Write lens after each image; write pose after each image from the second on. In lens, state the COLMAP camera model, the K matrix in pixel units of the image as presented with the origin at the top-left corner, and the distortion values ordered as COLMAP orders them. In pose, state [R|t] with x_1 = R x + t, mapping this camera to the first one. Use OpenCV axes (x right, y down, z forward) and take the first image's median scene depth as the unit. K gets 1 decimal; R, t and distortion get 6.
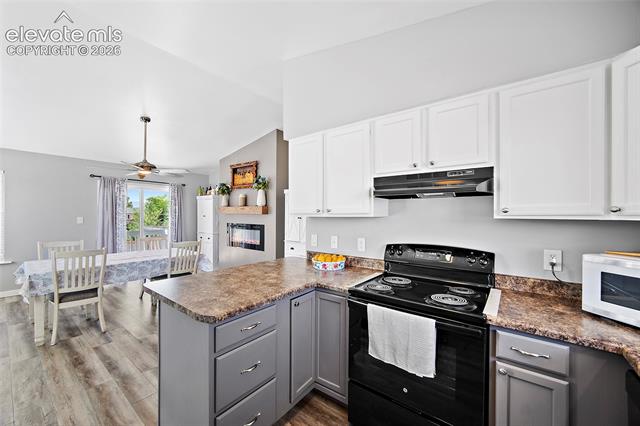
lens RADIAL K [[253.0, 0, 318.1], [0, 253.0, 212.5], [0, 0, 1]] dist [0.000239, 0.000008]
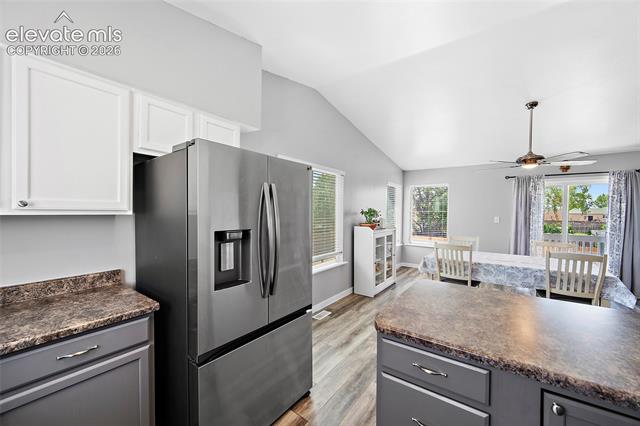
lens RADIAL K [[253.0, 0, 318.1], [0, 253.0, 212.5], [0, 0, 1]] dist [0.000239, 0.000008]
pose [[0.044301, -0.002217, -0.999016, 0.165220], [-0.003783, 0.999990, -0.002387, 0.005397], [0.999011, 0.003885, 0.044292, 0.258239]]
